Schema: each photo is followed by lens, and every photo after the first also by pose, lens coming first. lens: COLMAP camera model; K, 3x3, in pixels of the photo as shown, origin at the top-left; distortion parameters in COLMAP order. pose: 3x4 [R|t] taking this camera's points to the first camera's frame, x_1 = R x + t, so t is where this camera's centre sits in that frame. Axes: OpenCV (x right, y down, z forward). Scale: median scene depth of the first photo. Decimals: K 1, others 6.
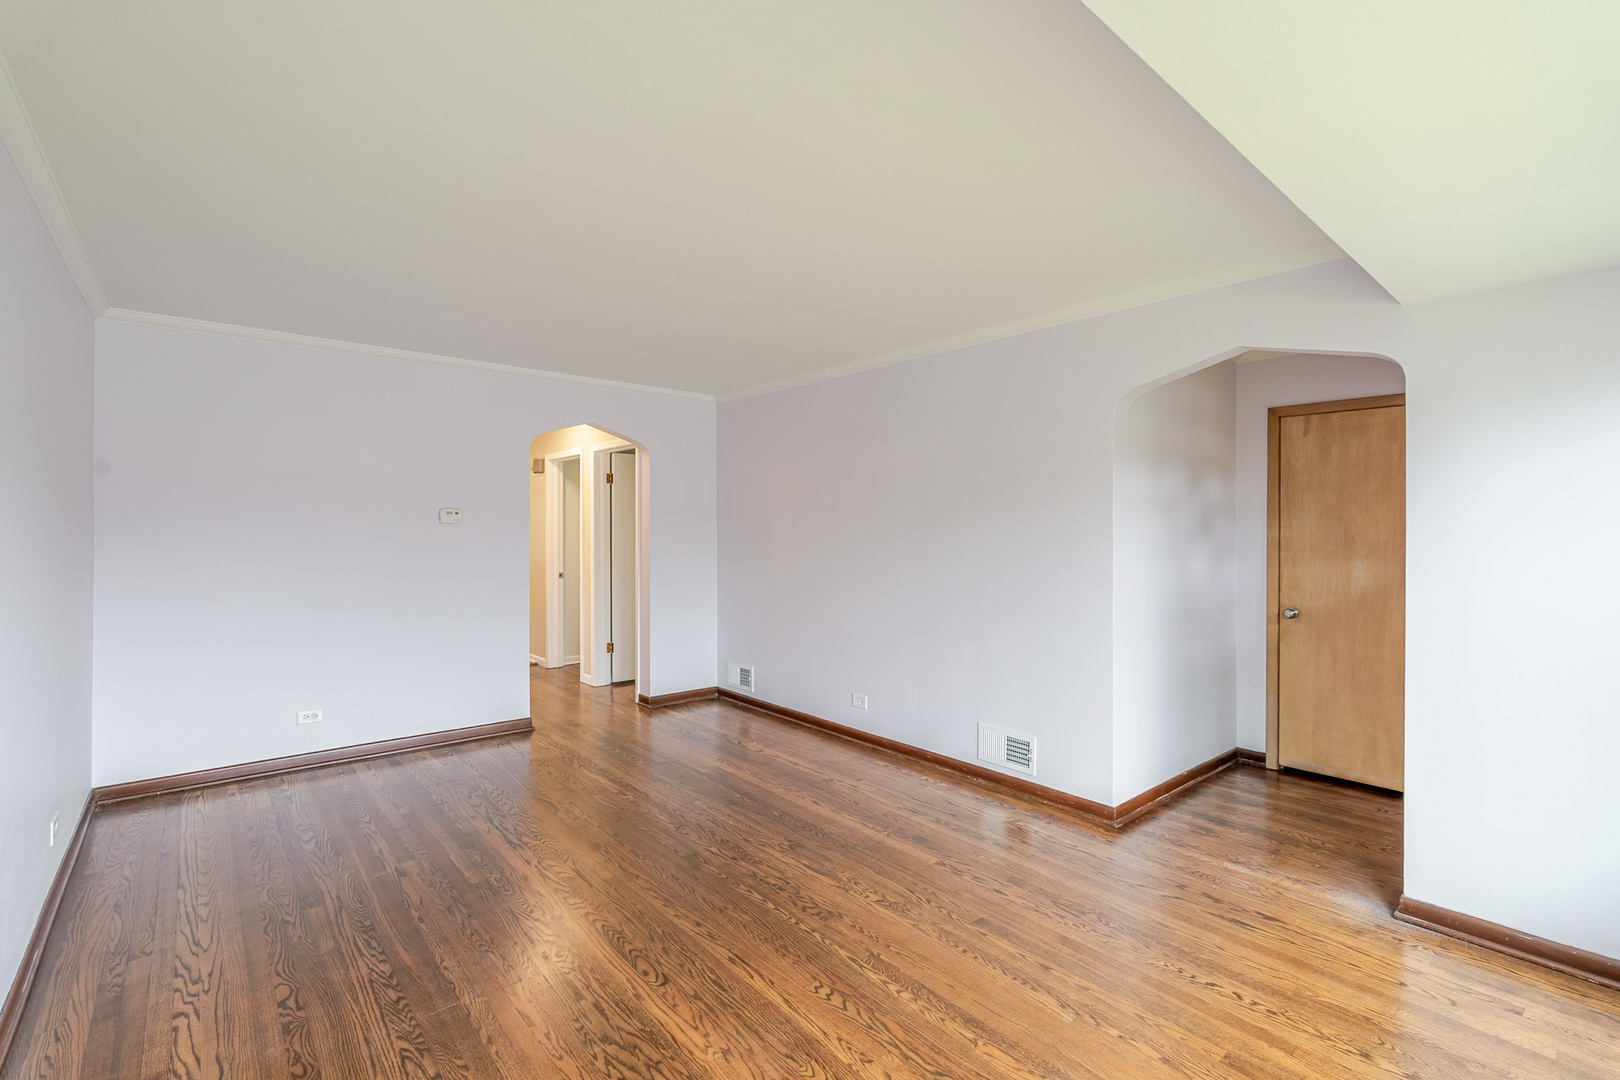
lens RADIAL K [[717.9, 0, 801.0], [0, 717.9, 535.0], [0, 0, 1]] dist [-0.000119, -0.000382]
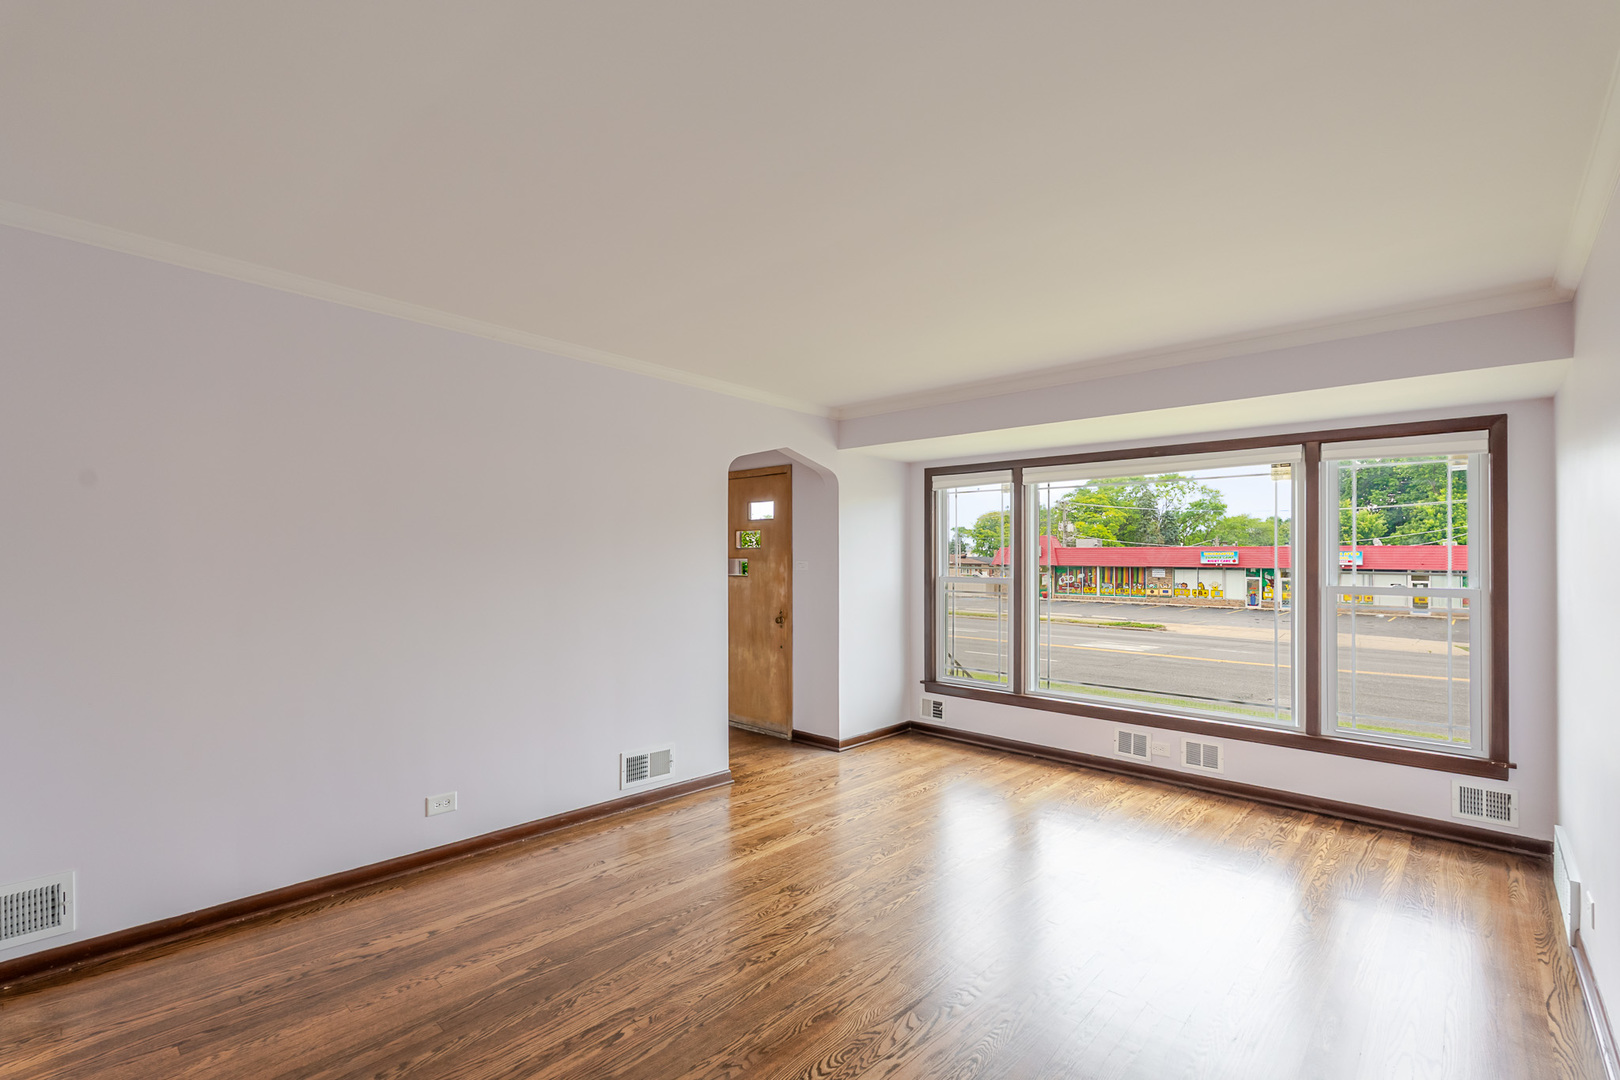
lens RADIAL K [[717.9, 0, 801.1], [0, 717.9, 556.7], [0, 0, 1]] dist [-0.000119, -0.000382]
pose [[-0.109832, 0.000230, 0.993950, -0.898203], [-0.006791, 0.999976, -0.000982, -0.014125], [-0.993927, -0.006858, -0.109828, 1.012051]]
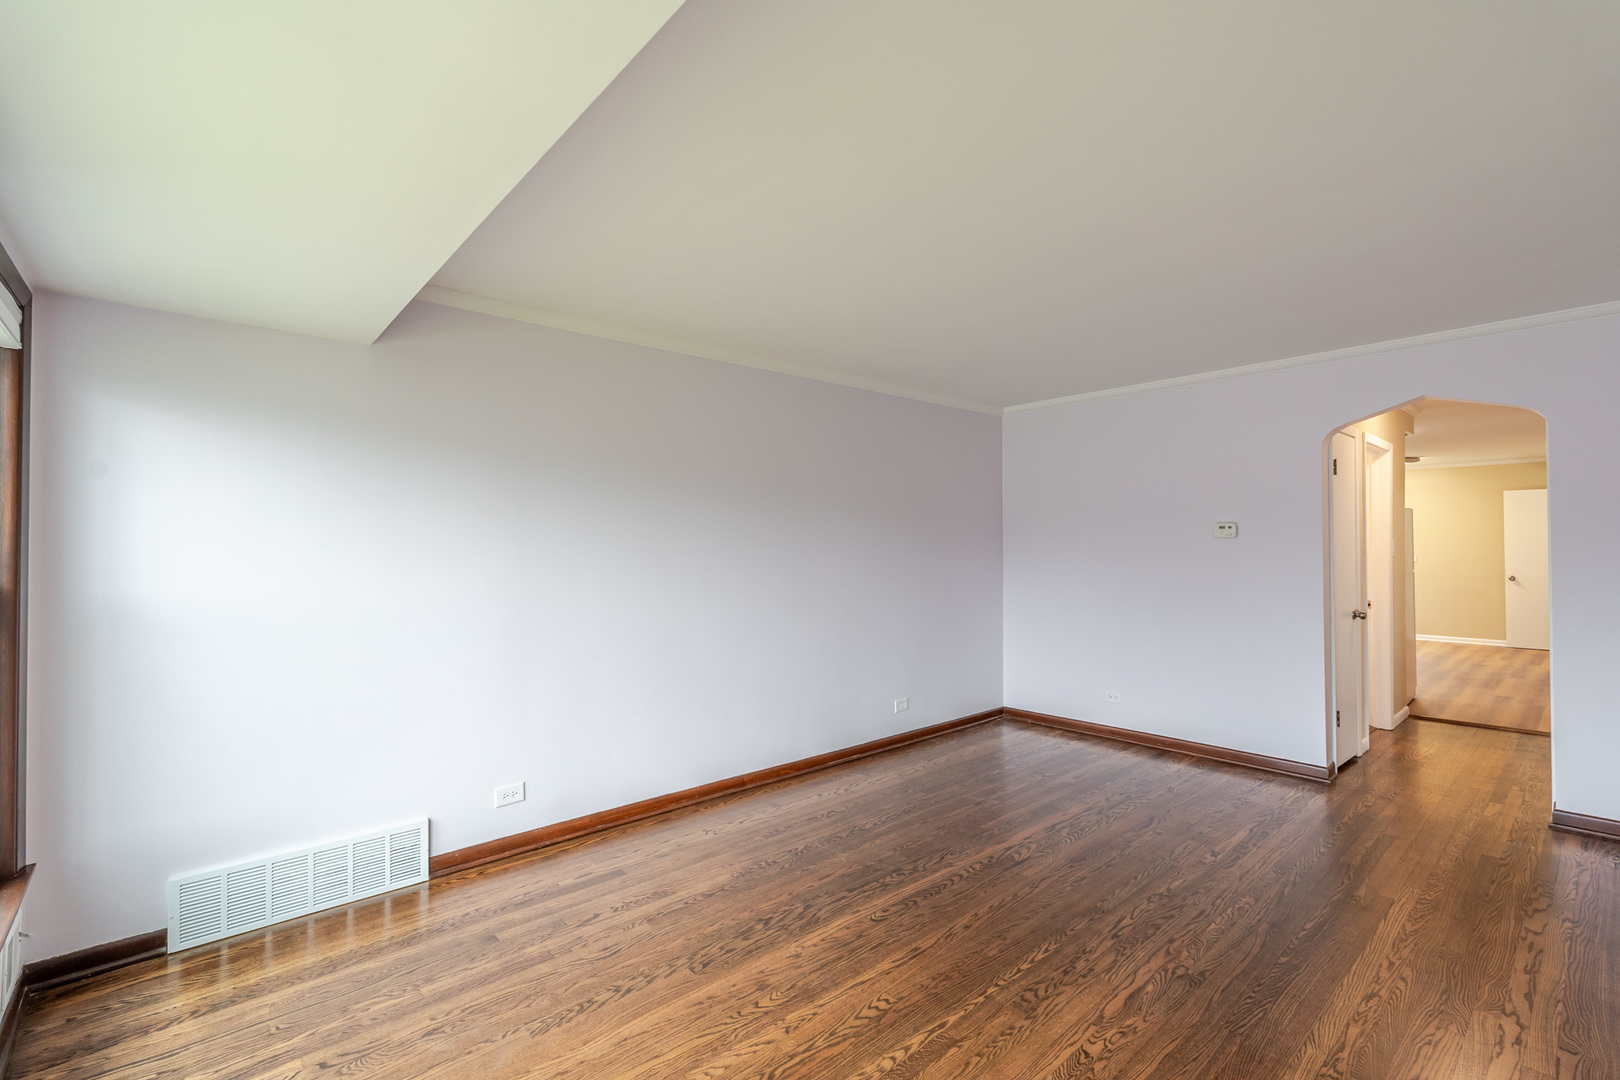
lens RADIAL K [[717.9, 0, 811.7], [0, 717.9, 547.1], [0, 0, 1]] dist [-0.000119, -0.000382]
pose [[0.025732, -0.004127, -0.999660, 0.651462], [0.000534, 0.999991, -0.004114, 0.000123], [0.999669, -0.000428, 0.025734, 0.551897]]
